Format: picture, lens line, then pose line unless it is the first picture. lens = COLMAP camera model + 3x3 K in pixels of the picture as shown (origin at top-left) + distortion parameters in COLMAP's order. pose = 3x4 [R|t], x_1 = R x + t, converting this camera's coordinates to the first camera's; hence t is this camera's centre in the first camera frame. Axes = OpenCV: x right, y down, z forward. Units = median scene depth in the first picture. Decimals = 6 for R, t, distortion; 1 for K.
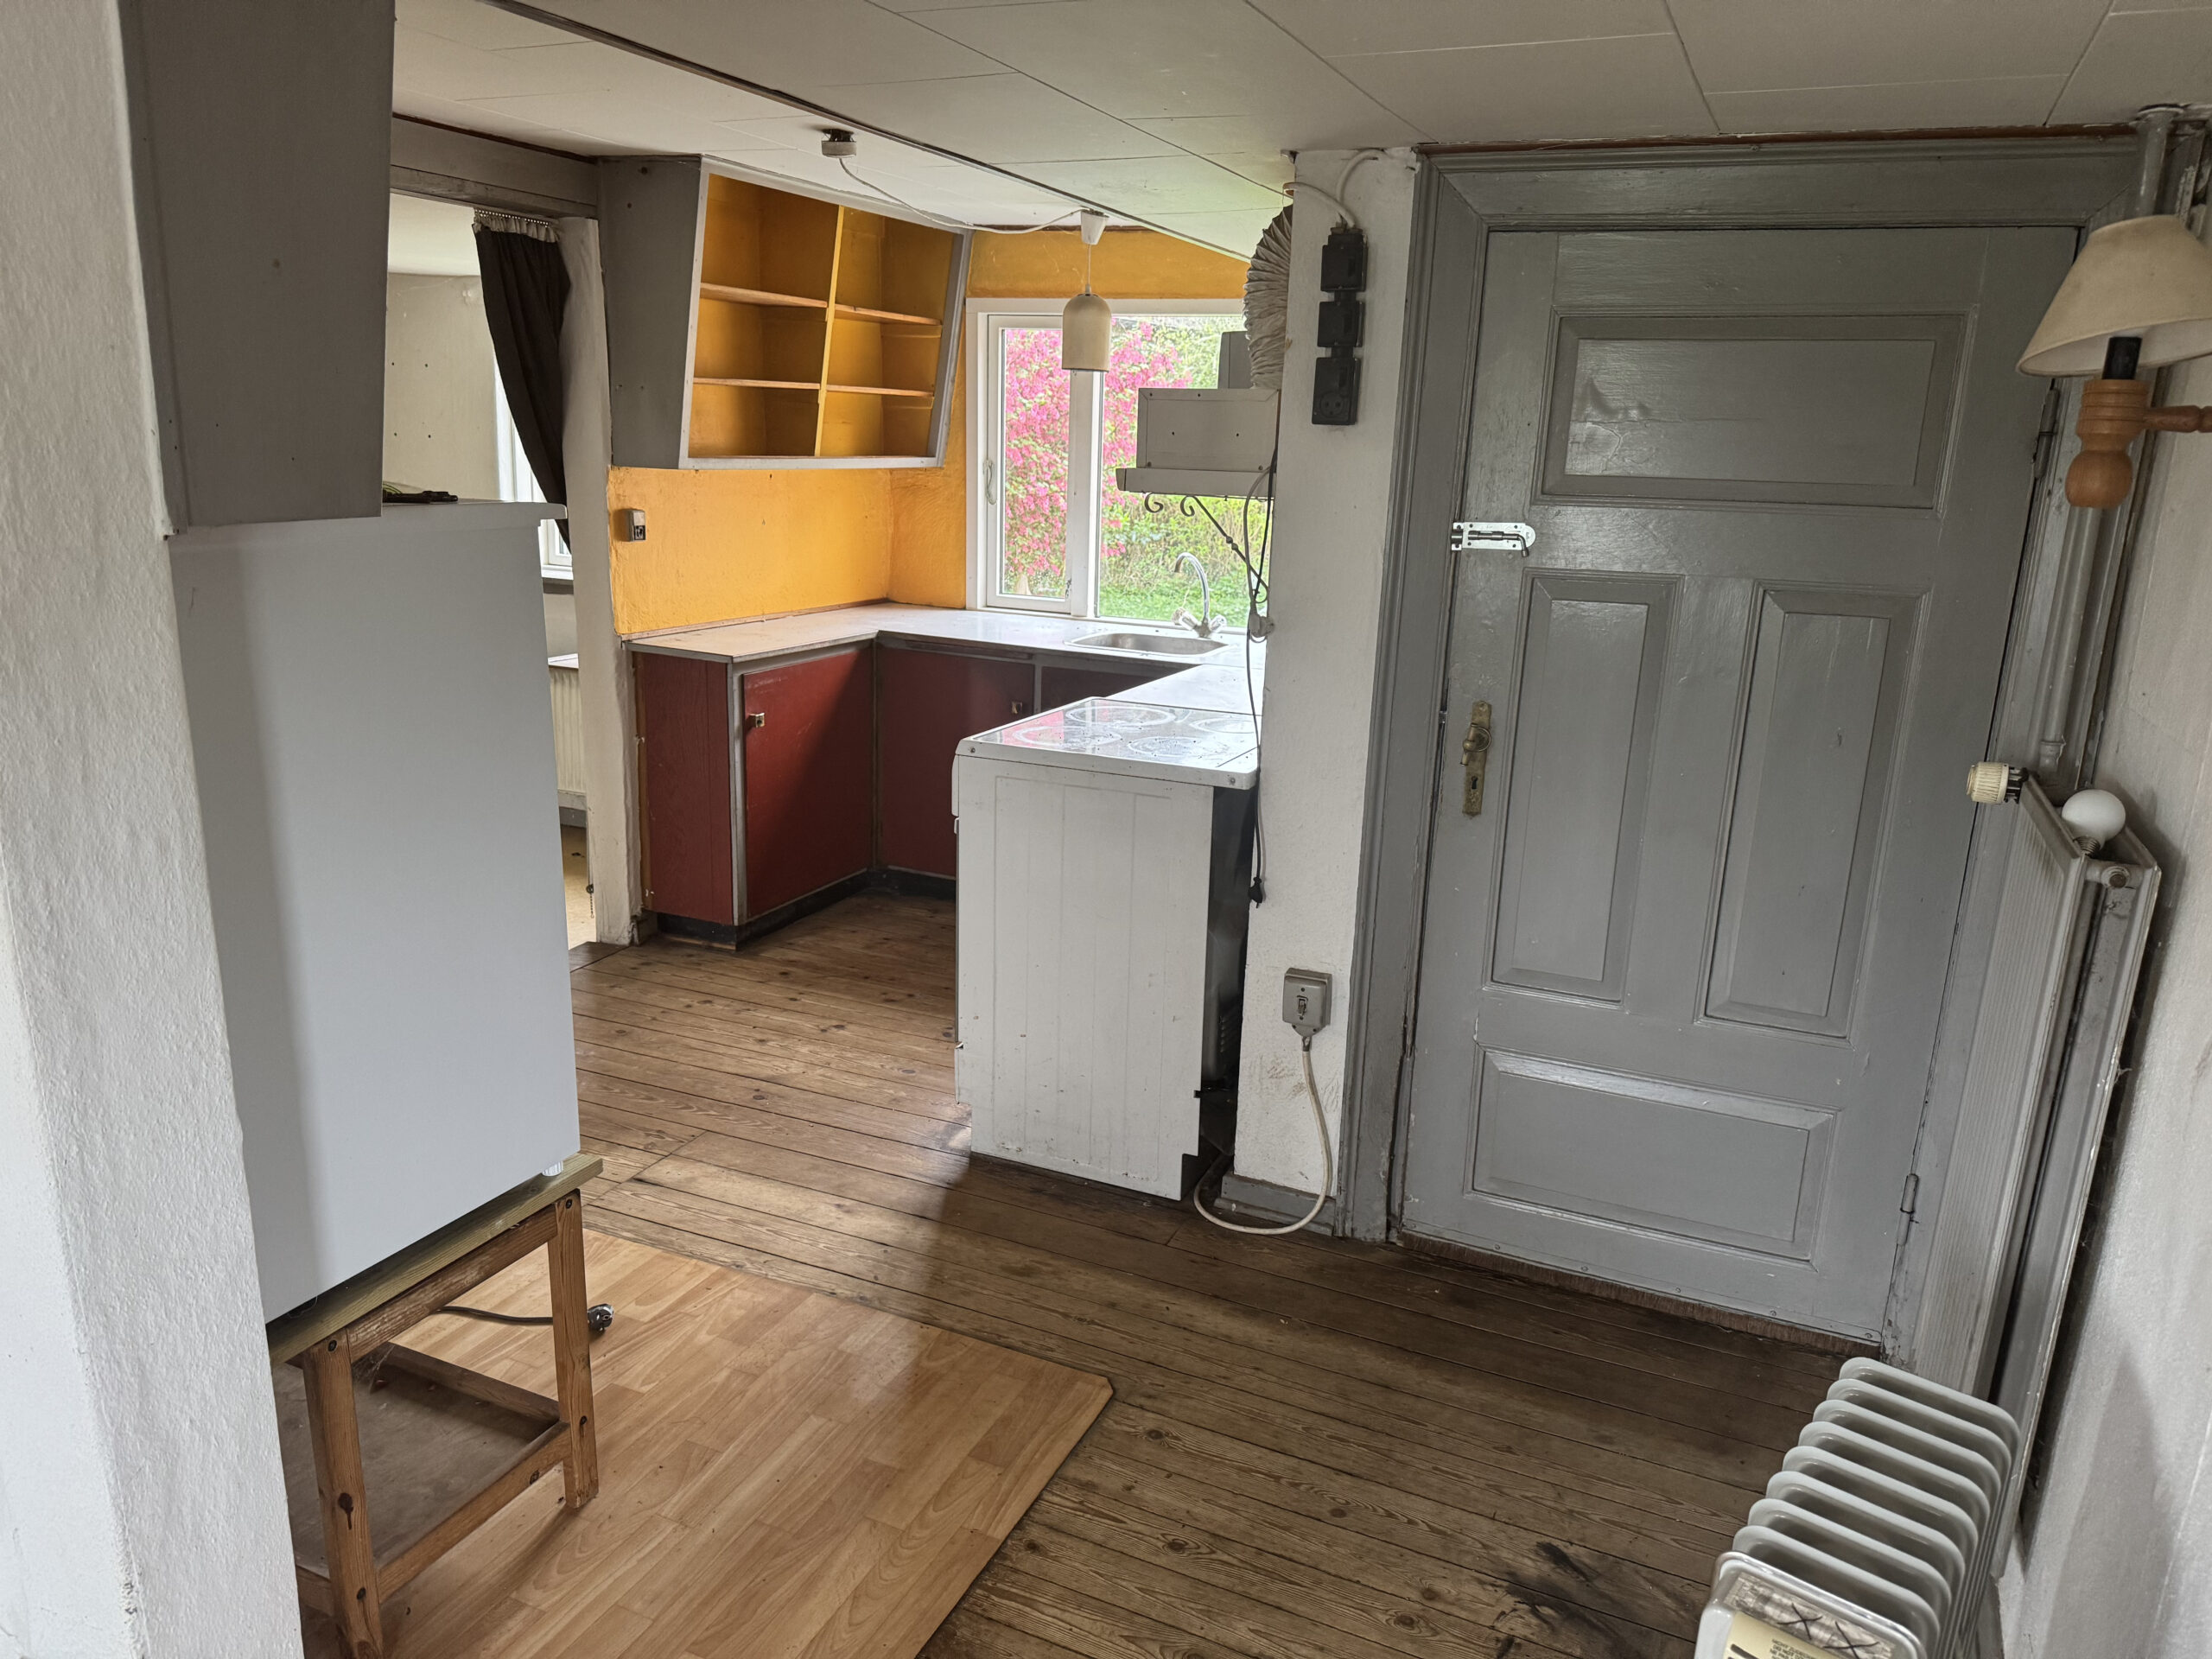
lens RADIAL K [[1537.1, 0, 1104.0], [0, 1537.1, 830.4], [0, 0, 1]] dist [0.047111, -0.055707]
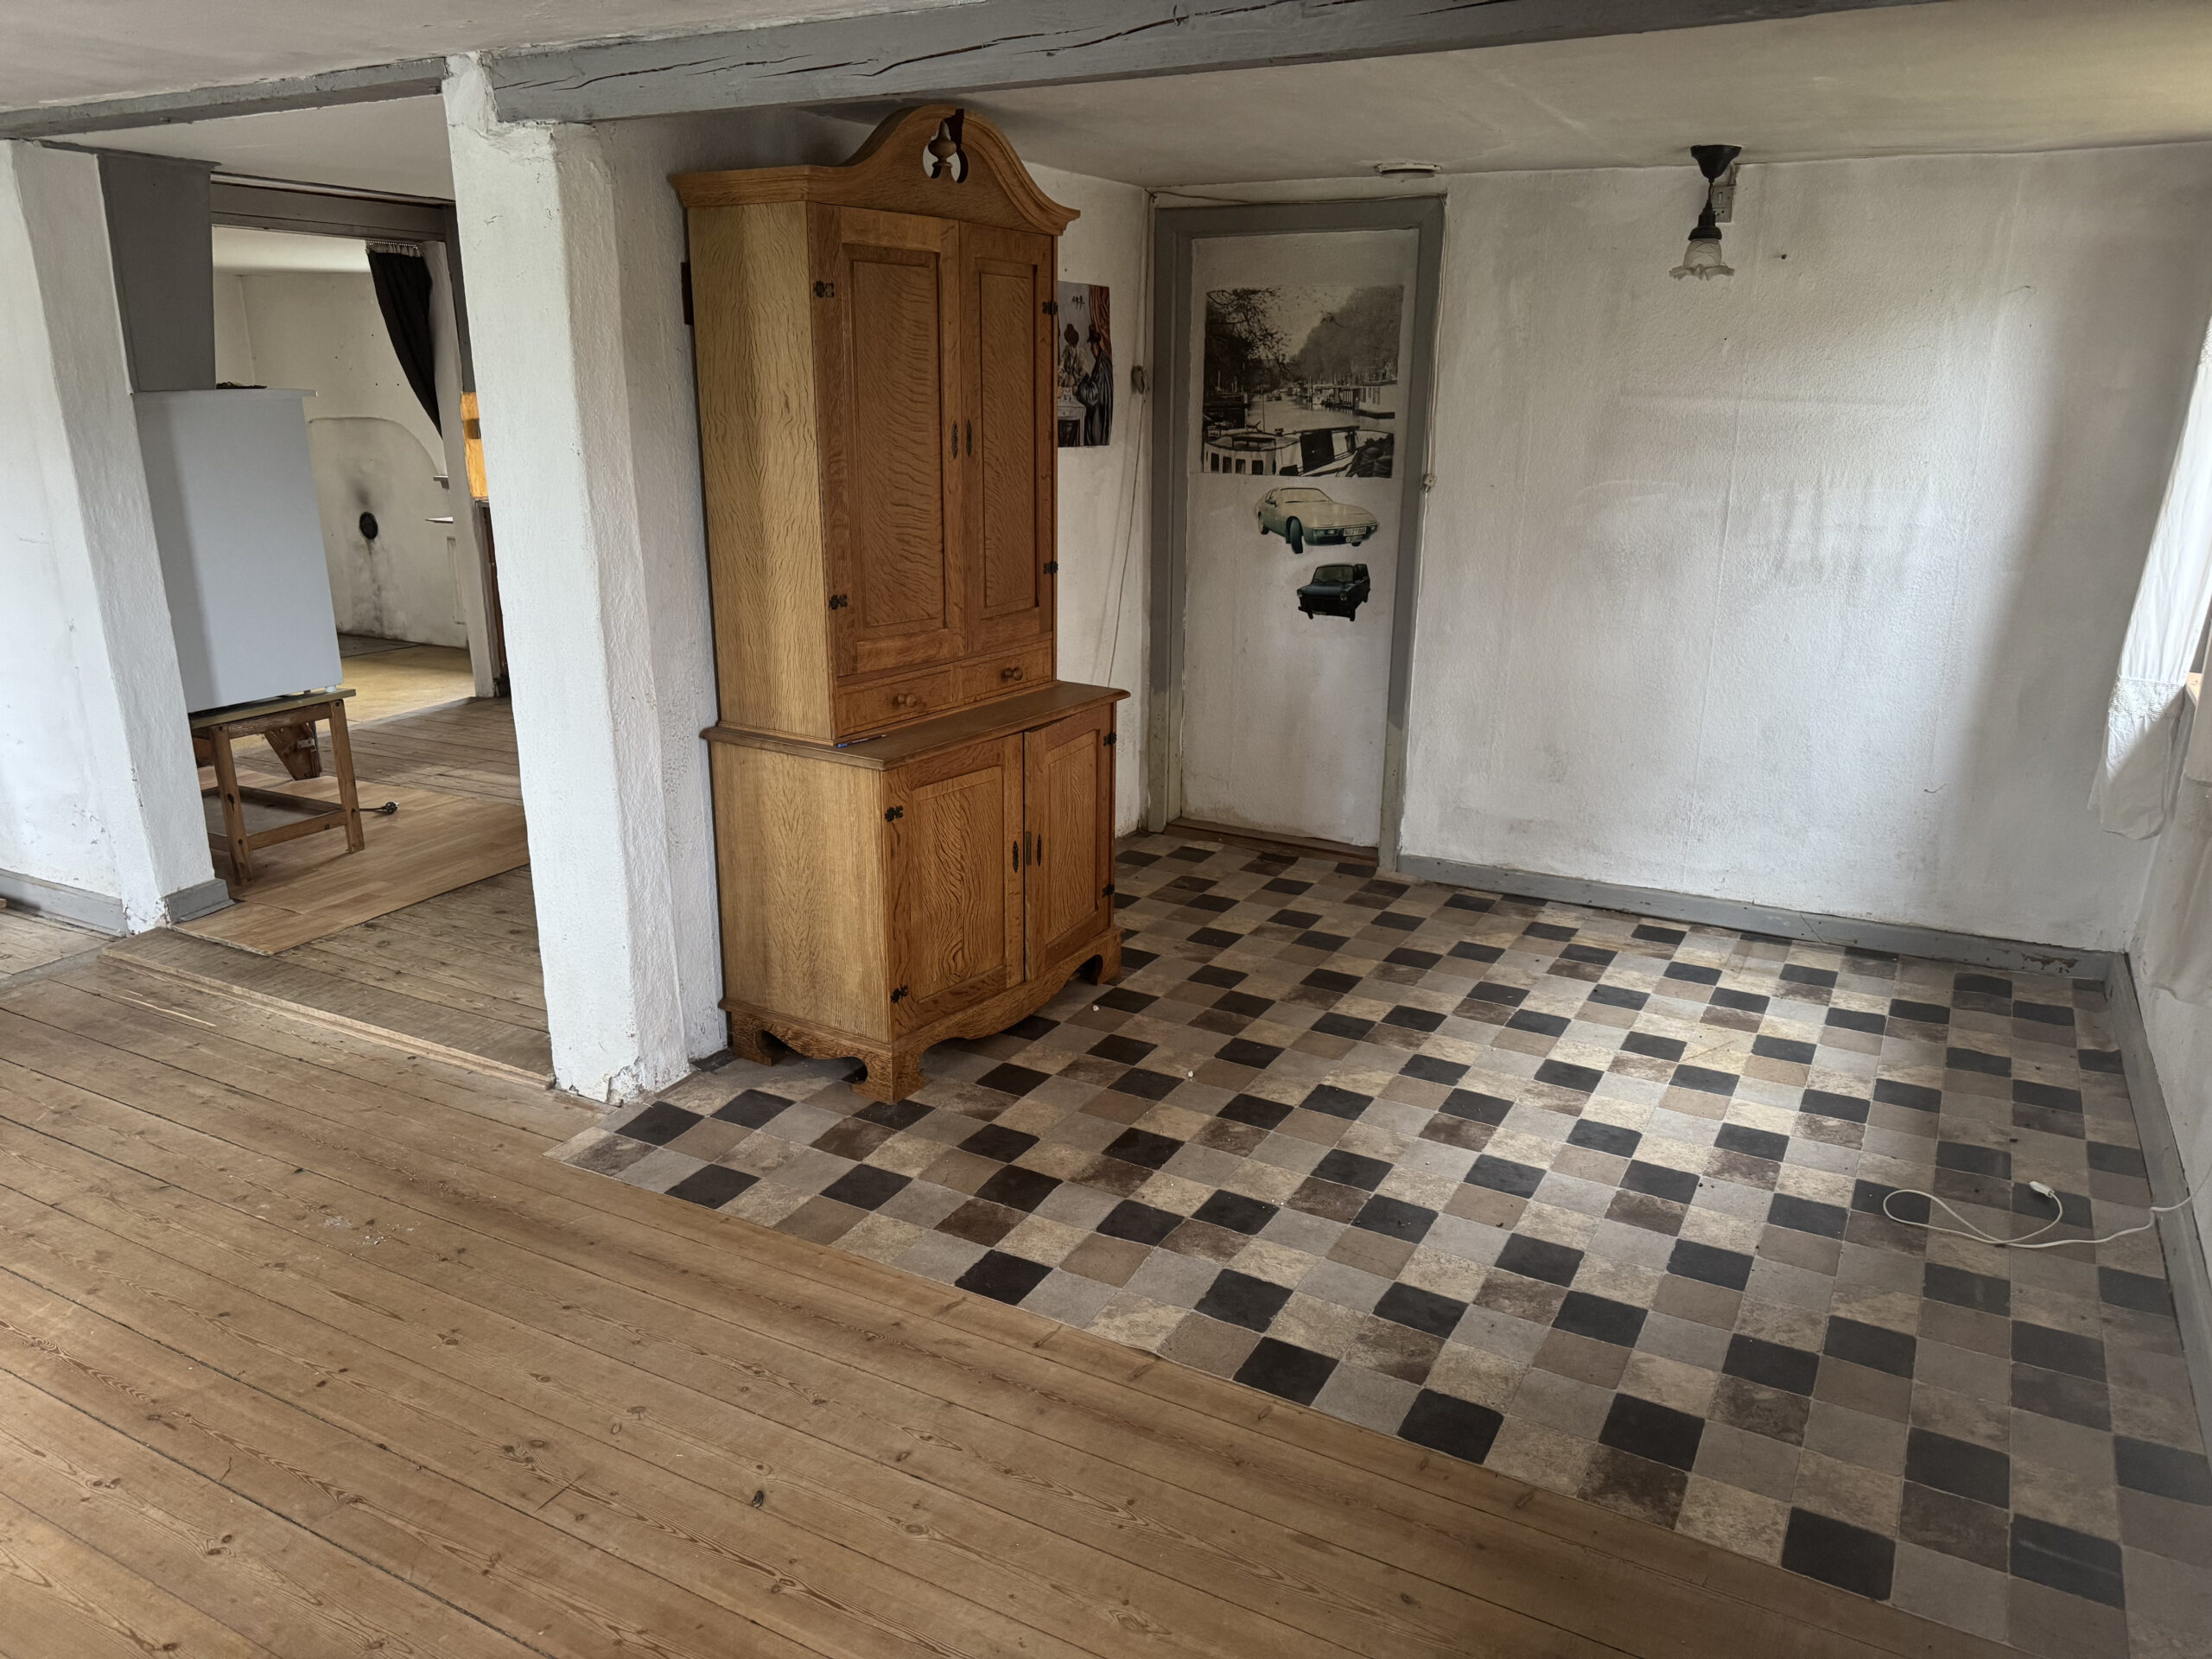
lens RADIAL K [[1537.1, 0, 1106.7], [0, 1537.1, 829.6], [0, 0, 1]] dist [0.047111, -0.055707]
pose [[0.997410, -0.009924, -0.071231, 0.649919], [0.011968, 0.999527, 0.028323, 0.258854], [0.070917, -0.029103, 0.997058, -0.823511]]
